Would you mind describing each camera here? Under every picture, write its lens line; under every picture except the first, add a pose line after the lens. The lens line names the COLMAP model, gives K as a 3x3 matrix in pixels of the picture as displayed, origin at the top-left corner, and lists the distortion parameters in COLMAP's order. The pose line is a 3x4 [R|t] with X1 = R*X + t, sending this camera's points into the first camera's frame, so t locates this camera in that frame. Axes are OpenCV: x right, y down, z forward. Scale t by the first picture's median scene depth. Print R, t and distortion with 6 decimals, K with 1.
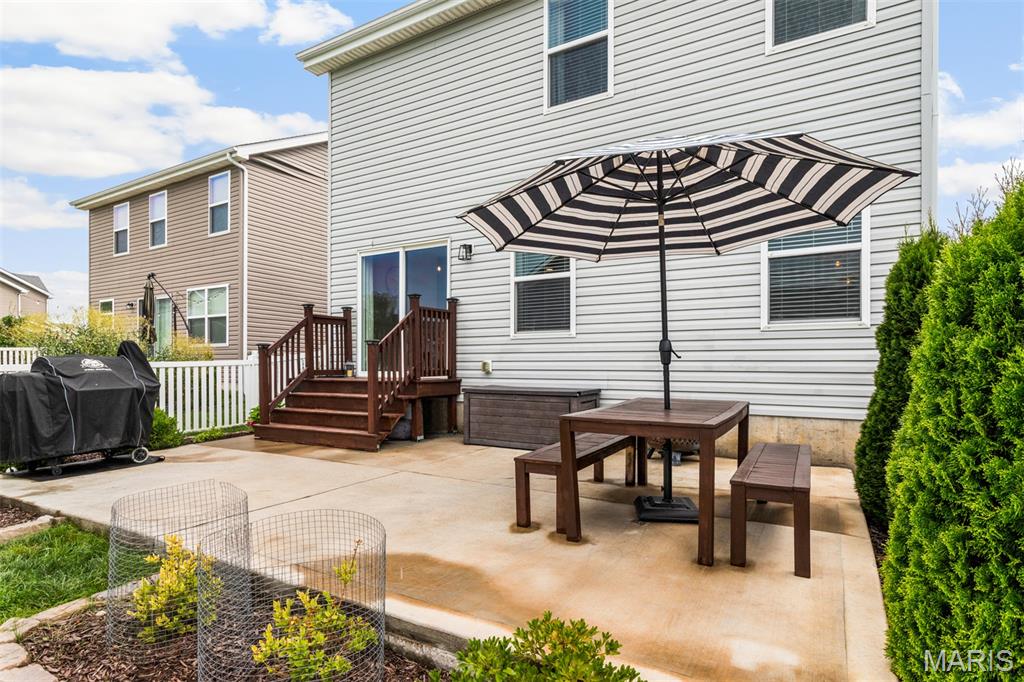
lens RADIAL K [[560.9, 0, 495.3], [0, 560.9, 363.1], [0, 0, 1]] dist [0.024522, 0.000083]
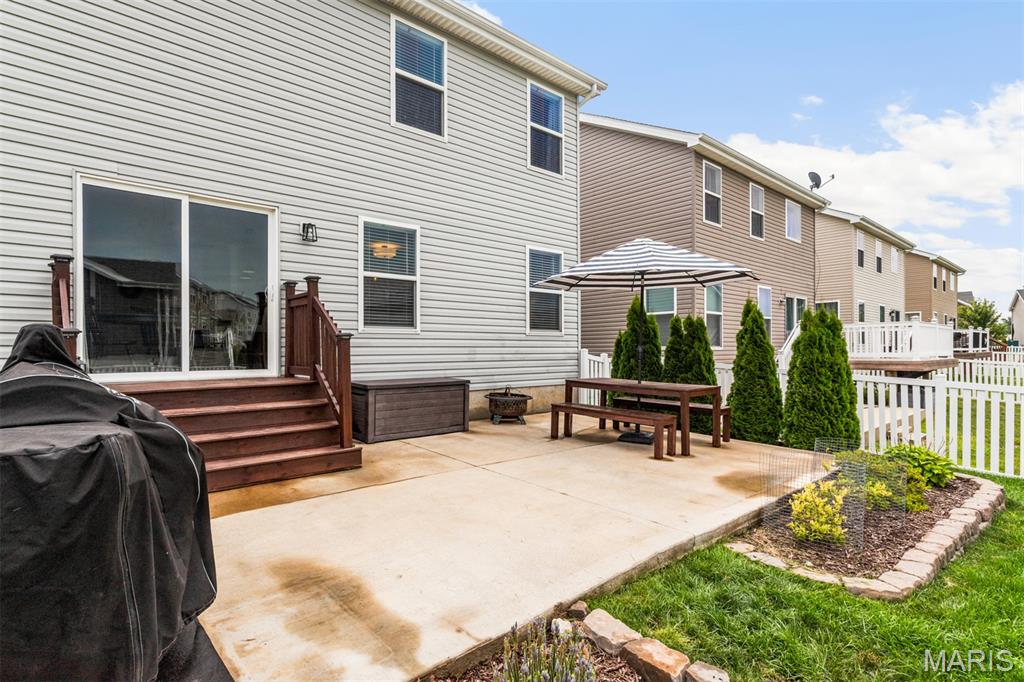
lens RADIAL K [[495.1, 0, 501.4], [0, 495.1, 353.6], [0, 0, 1]] dist [-0.000713, -0.000004]
pose [[0.309415, -0.010462, 0.950869, -0.758202], [0.002576, 0.999945, 0.010164, -0.015692], [-0.950923, -0.000695, 0.309425, 0.516713]]
